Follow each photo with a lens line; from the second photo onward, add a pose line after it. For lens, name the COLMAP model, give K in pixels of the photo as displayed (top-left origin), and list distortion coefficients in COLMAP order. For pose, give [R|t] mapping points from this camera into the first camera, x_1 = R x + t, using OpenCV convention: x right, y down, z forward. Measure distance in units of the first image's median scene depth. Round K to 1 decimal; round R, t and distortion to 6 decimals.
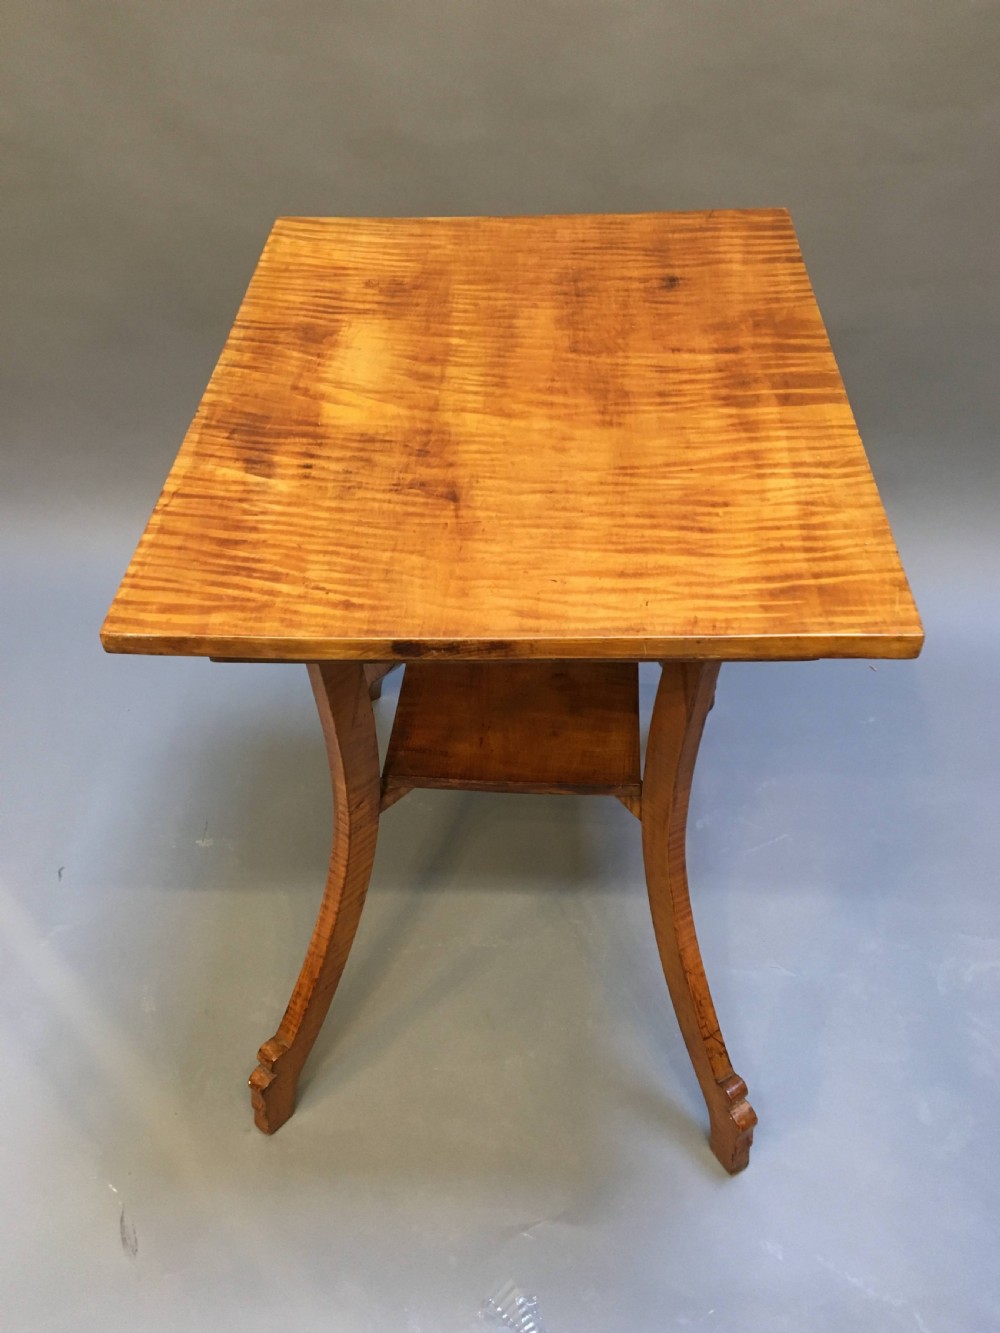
lens RADIAL K [[1157.5, 0, 500.0], [0, 1157.5, 666.5], [0, 0, 1]] dist [0.117004, -0.218821]
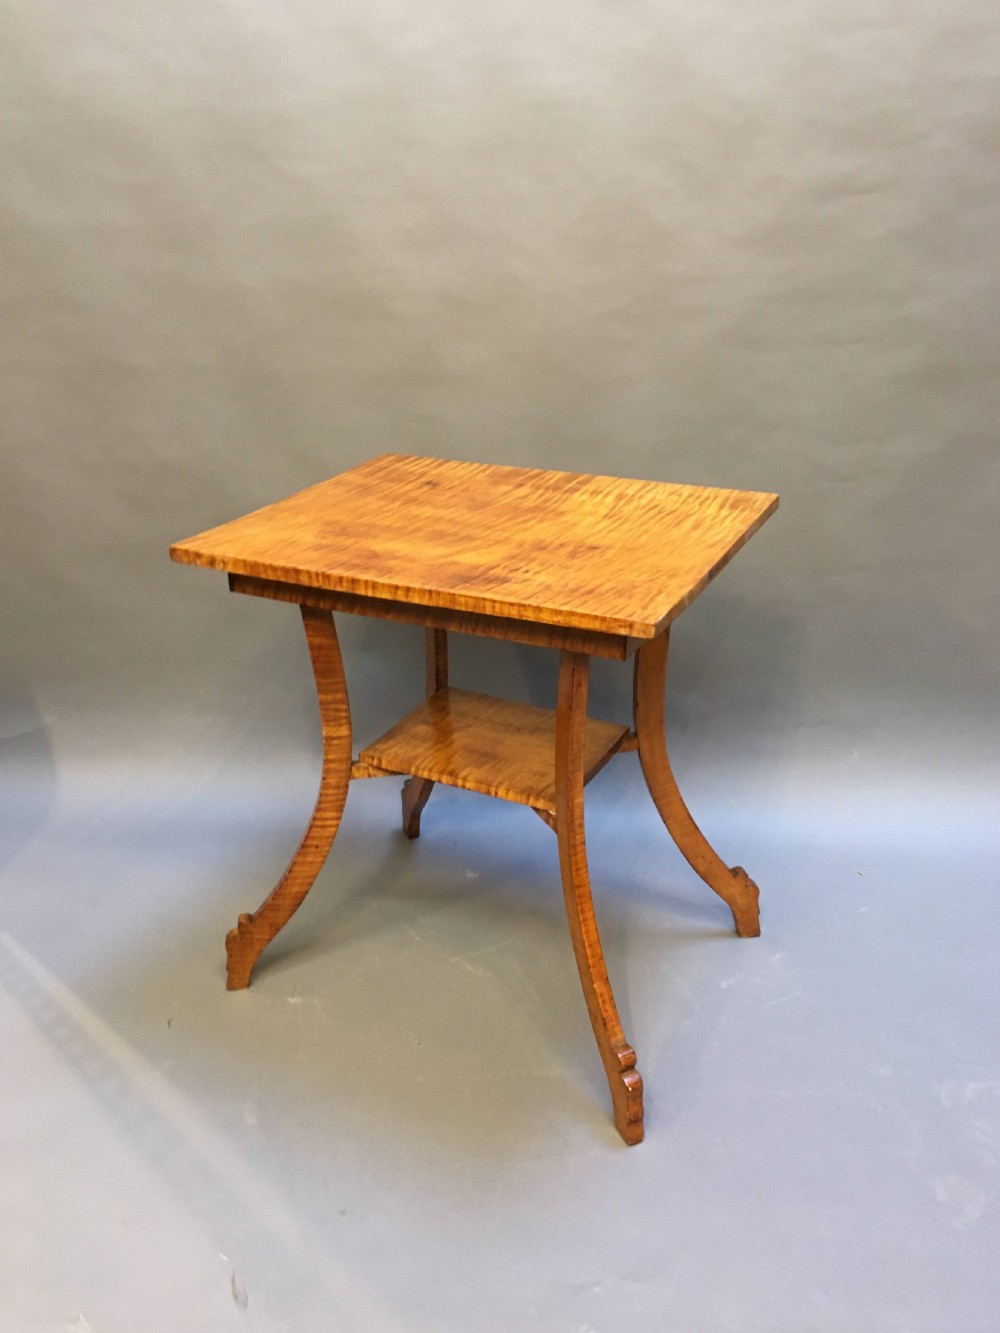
lens RADIAL K [[1157.5, 0, 500.0], [0, 1157.5, 666.5], [0, 0, 1]] dist [0.117004, -0.218821]
pose [[0.405818, -0.351229, 0.843771, -1.383268], [0.634947, 0.772387, 0.016132, -0.109674], [-0.657384, 0.529204, 0.536460, 0.234404]]
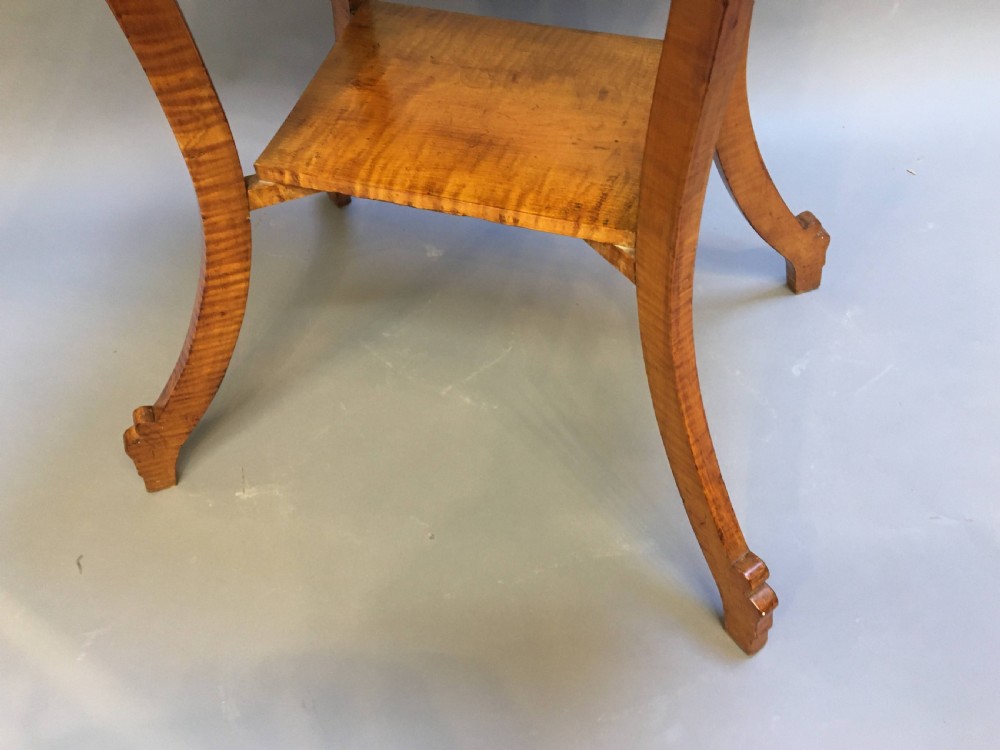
lens RADIAL K [[868.3, 0, 500.0], [0, 868.3, 375.0], [0, 0, 1]] dist [0.117004, -0.218821]
pose [[0.222101, -0.770636, 0.597320, -0.612779], [0.700049, 0.552460, 0.452460, -0.206174], [-0.678677, 0.317661, 0.662185, 0.774506]]
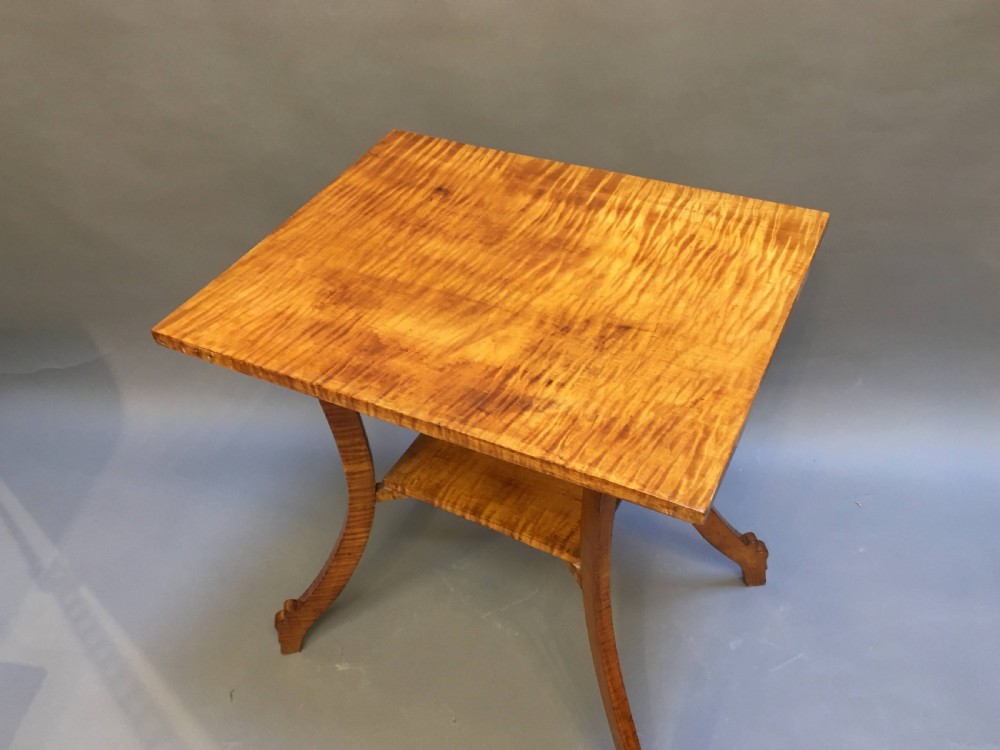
lens RADIAL K [[864.3, 0, 500.0], [0, 864.3, 375.0], [0, 0, 1]] dist [0.117987, -0.226251]
pose [[0.414895, -0.603768, 0.680681, -0.788120], [0.656818, 0.716448, 0.235144, -0.409944], [-0.629645, 0.349523, 0.693816, 0.299334]]
